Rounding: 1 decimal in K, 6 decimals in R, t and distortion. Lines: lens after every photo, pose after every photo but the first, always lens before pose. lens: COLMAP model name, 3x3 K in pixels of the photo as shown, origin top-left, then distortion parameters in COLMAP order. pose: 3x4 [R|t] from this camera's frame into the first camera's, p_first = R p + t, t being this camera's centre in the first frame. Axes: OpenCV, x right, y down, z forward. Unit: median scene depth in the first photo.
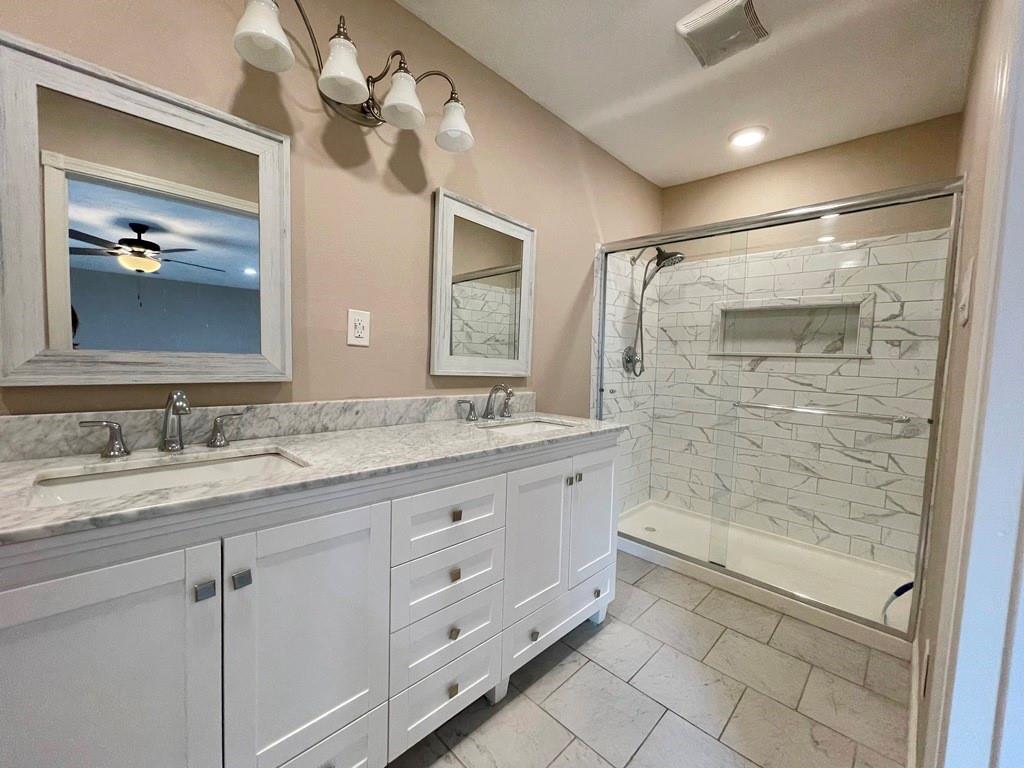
lens RADIAL K [[415.3, 0, 515.7], [0, 415.3, 383.9], [0, 0, 1]] dist [-0.003204, 0.001024]
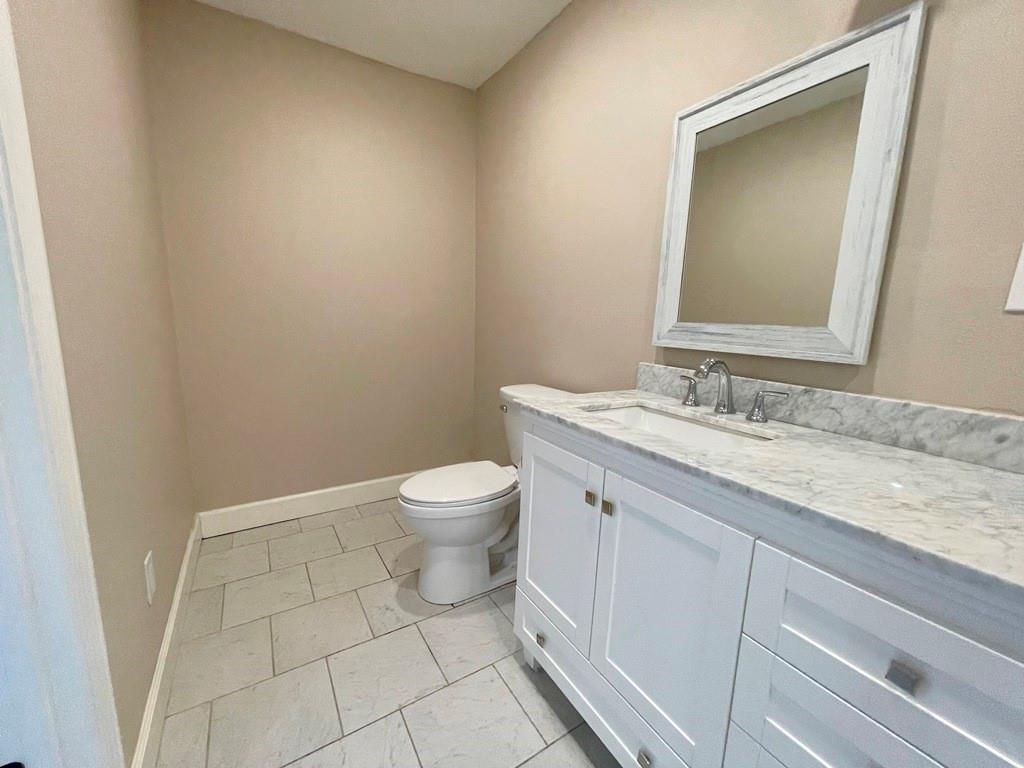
lens RADIAL K [[415.3, 0, 508.0], [0, 415.3, 384.8], [0, 0, 1]] dist [-0.003204, 0.001024]
pose [[-0.237417, 0.118974, -0.964095, 0.280724], [-0.099414, 0.984285, 0.145947, -0.014467], [0.966307, 0.130494, -0.221858, 0.500344]]
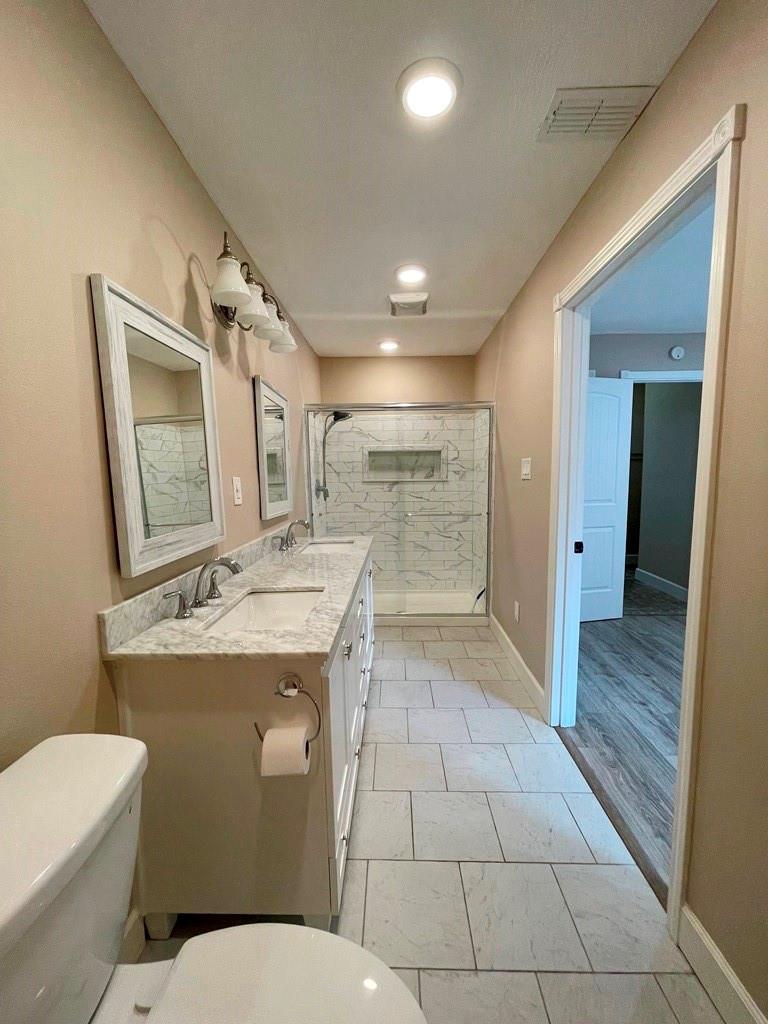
lens RADIAL K [[415.3, 0, 381.0], [0, 415.3, 522.3], [0, 0, 1]] dist [-0.003204, 0.001024]
pose [[0.734192, -0.130473, 0.666287, -0.914315], [0.090299, 0.991408, 0.094637, -0.121896], [-0.672910, -0.009317, 0.739665, -0.232188]]
